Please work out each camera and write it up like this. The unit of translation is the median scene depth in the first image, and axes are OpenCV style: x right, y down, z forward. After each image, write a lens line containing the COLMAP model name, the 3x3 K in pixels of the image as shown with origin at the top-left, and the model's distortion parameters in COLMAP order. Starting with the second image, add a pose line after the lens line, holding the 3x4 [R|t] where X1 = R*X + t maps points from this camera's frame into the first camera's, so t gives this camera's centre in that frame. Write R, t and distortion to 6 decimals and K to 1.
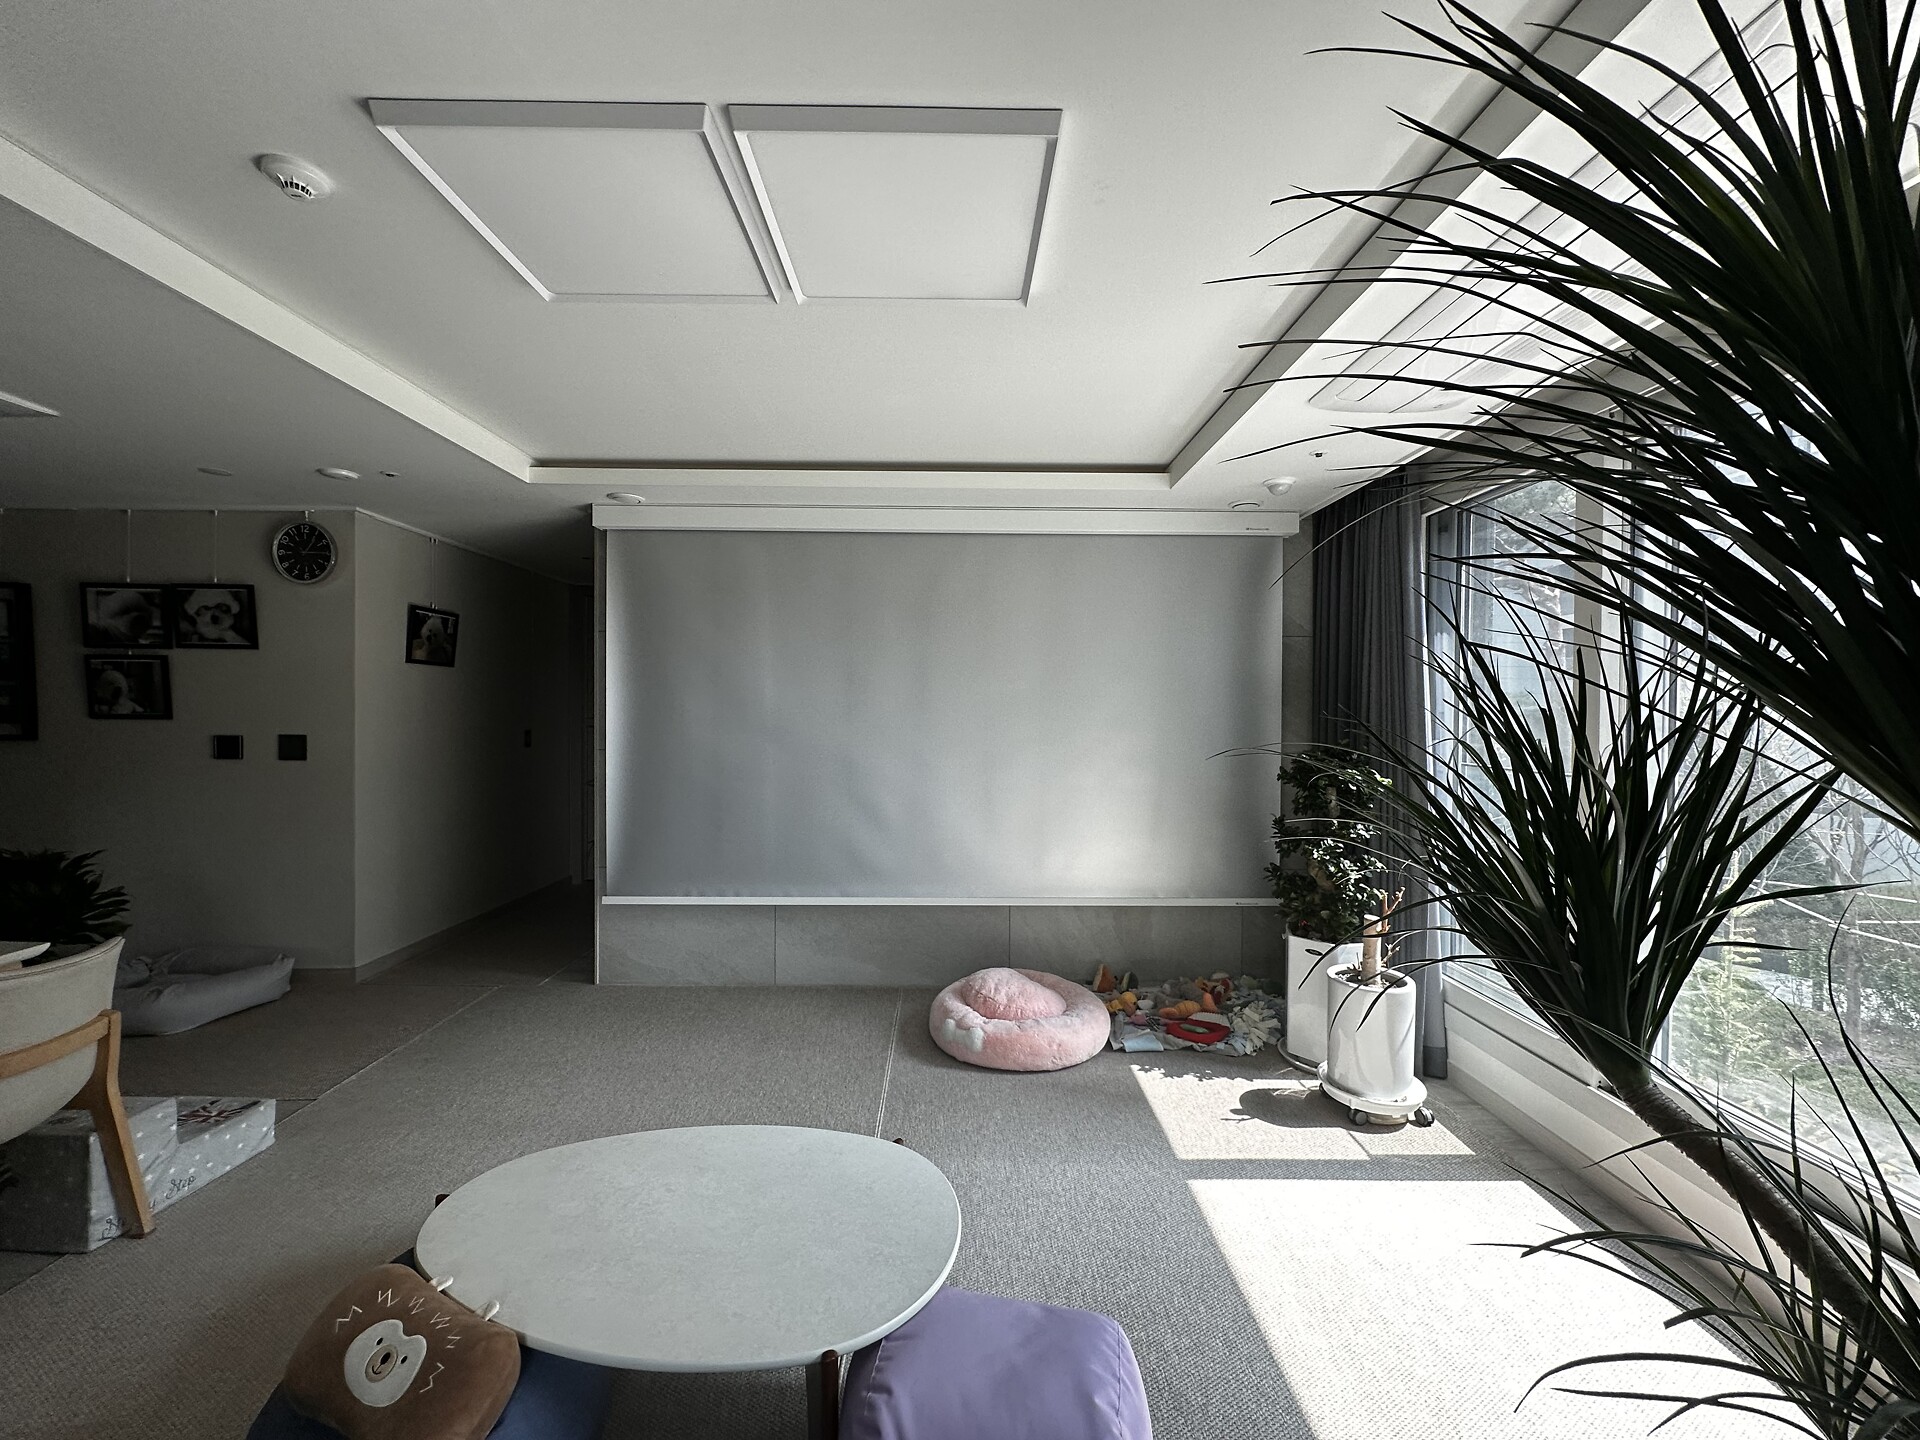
lens RADIAL K [[763.1, 0, 962.6], [0, 763.1, 725.0], [0, 0, 1]] dist [-0.002080, 0.000137]
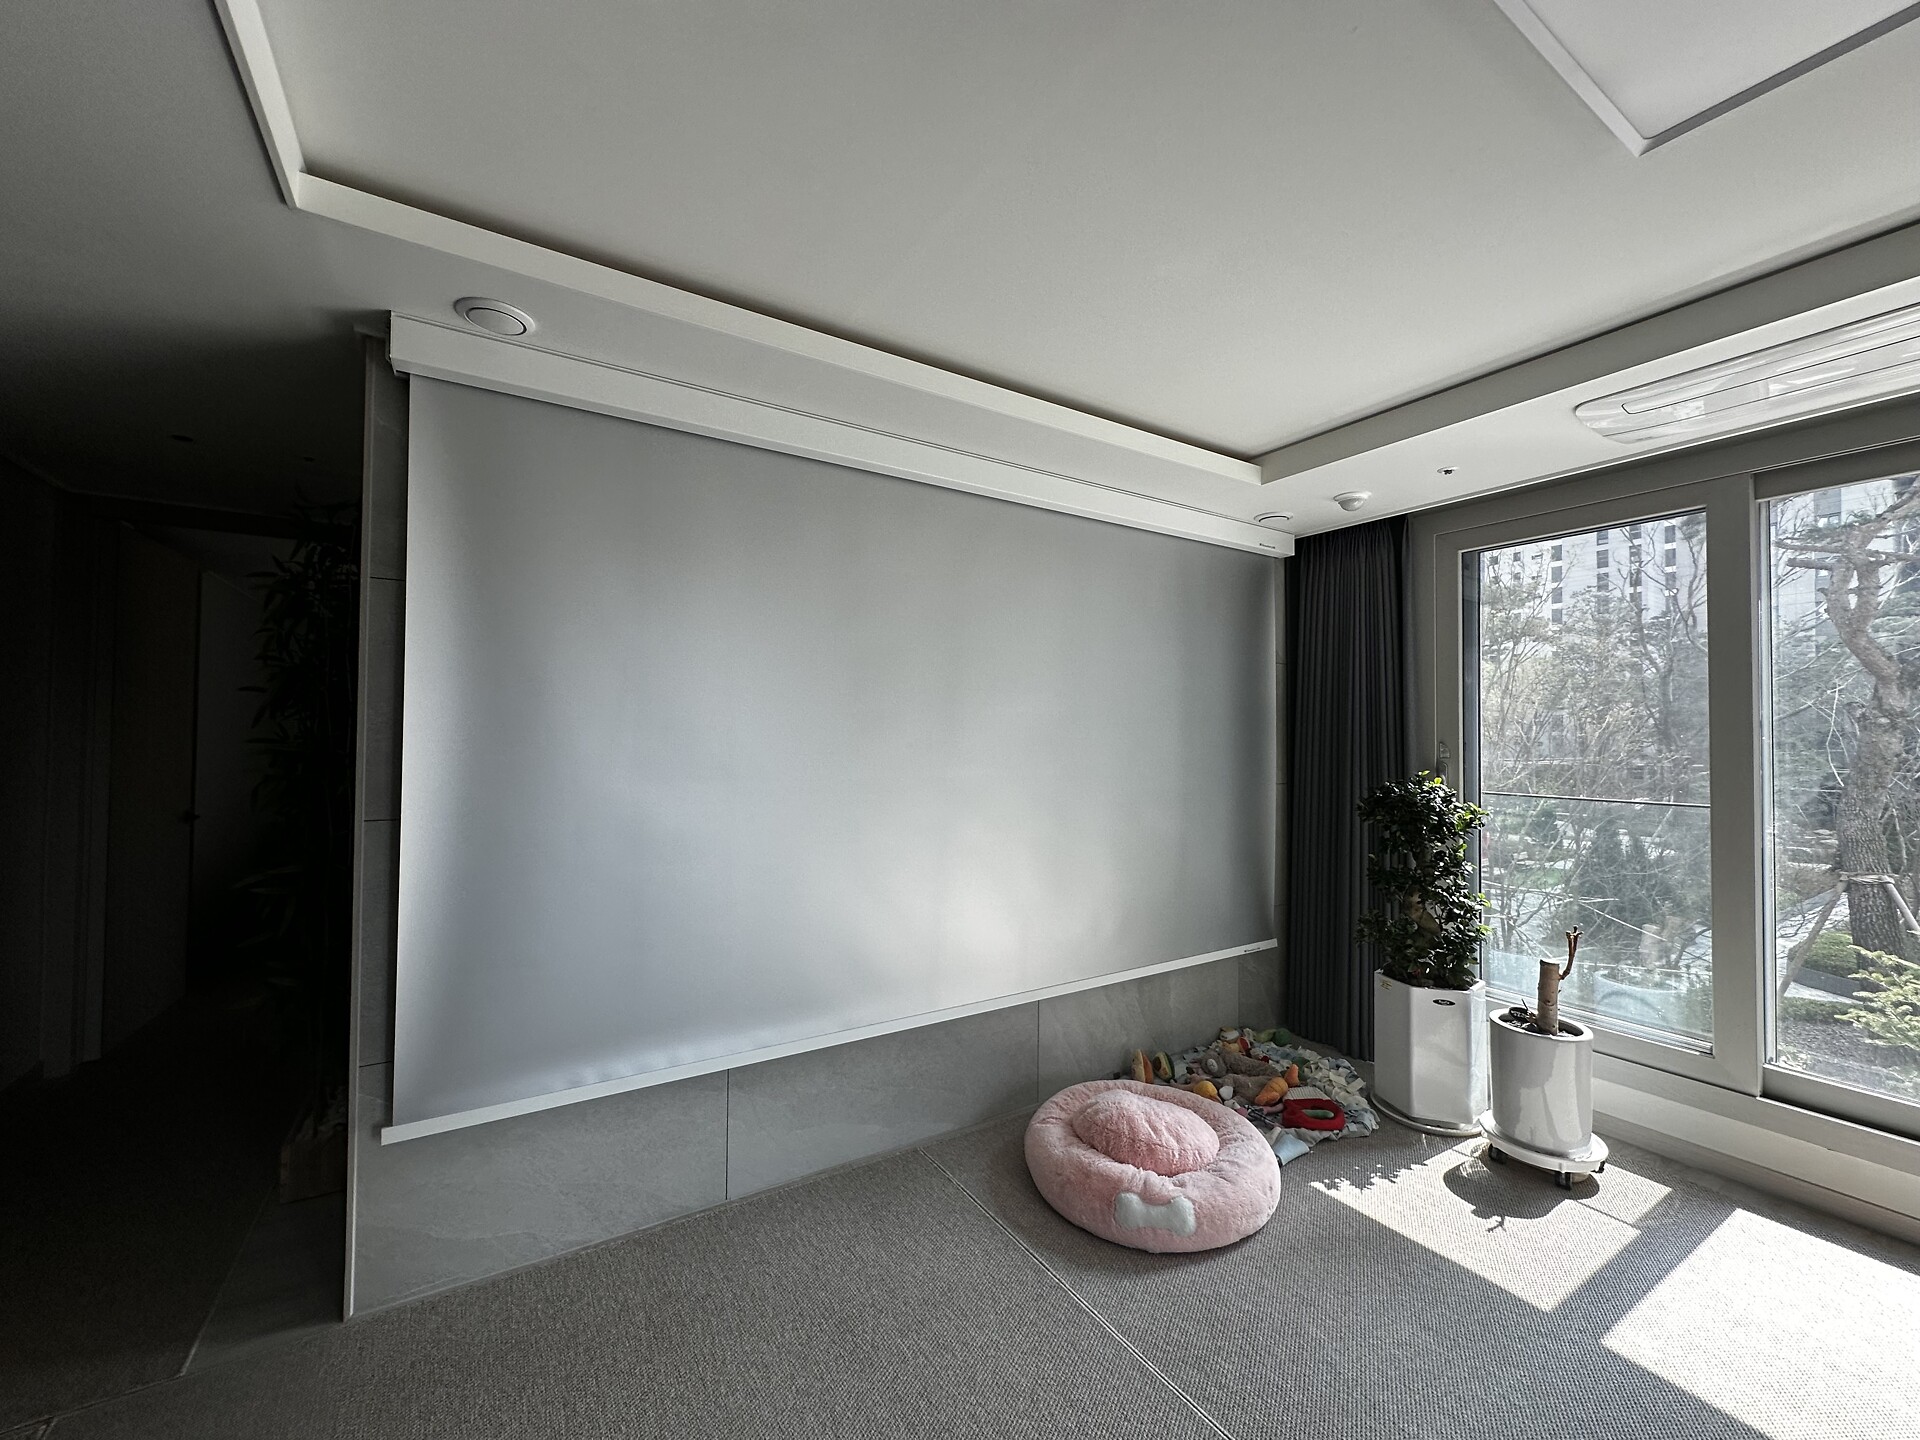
lens RADIAL K [[763.1, 0, 962.6], [0, 763.1, 725.0], [0, 0, 1]] dist [-0.002080, 0.000137]
pose [[0.853043, 0.010024, 0.521744, -0.433128], [0.005210, 0.999602, -0.027723, -0.013911], [-0.521815, 0.026367, 0.852651, 0.416386]]
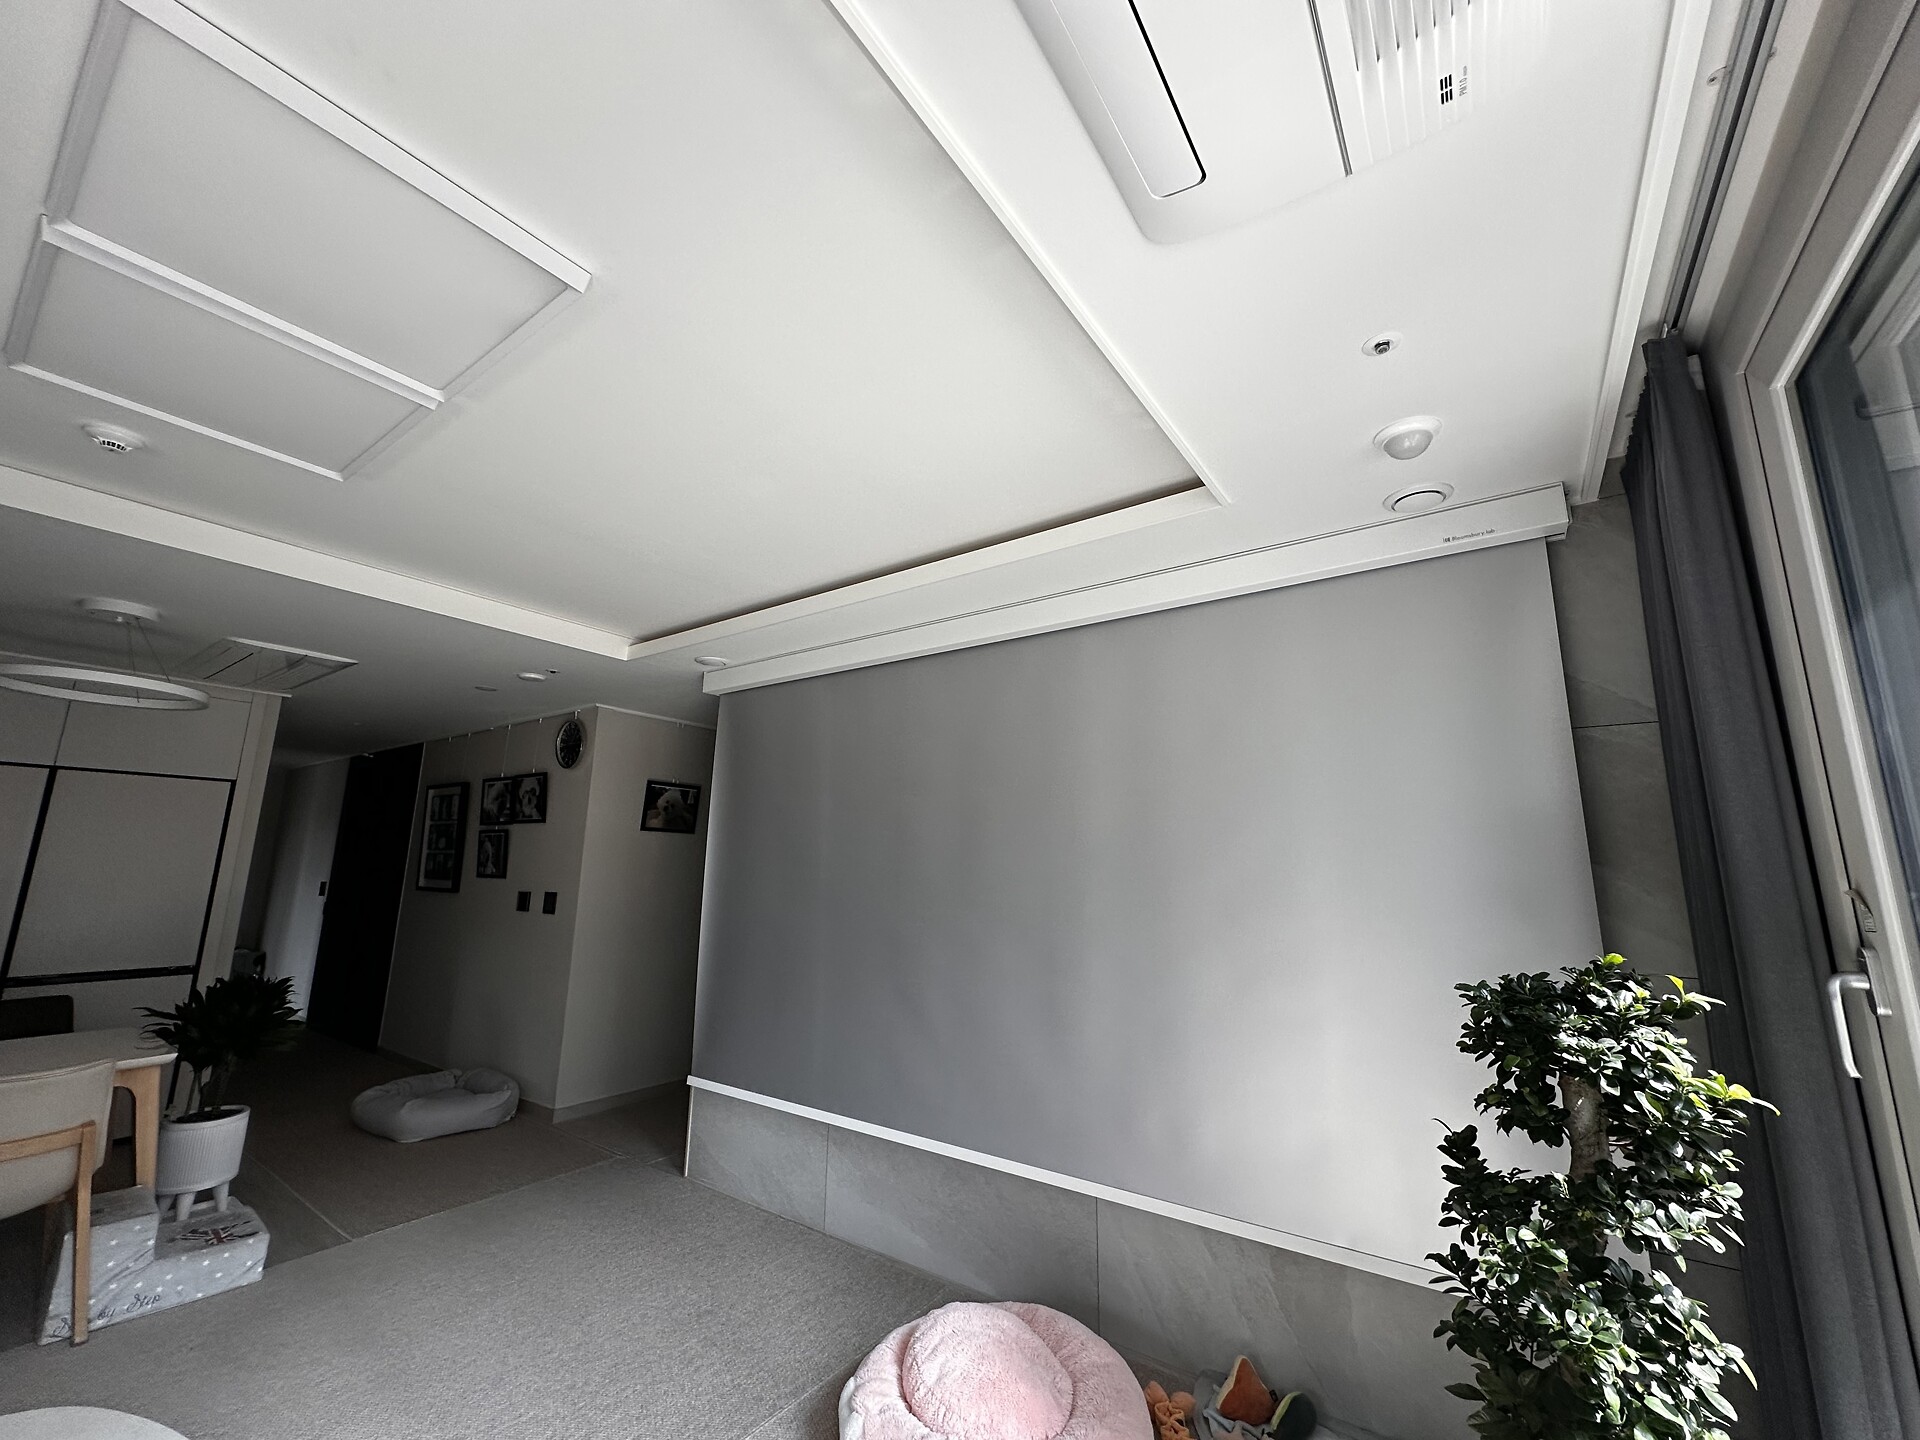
lens RADIAL K [[763.1, 0, 962.6], [0, 763.1, 725.0], [0, 0, 1]] dist [-0.002080, 0.000137]
pose [[0.808428, -0.107487, -0.578698, 0.408017], [-0.017965, 0.978220, -0.206792, -0.008876], [0.588321, 0.177572, 0.788889, 0.402578]]
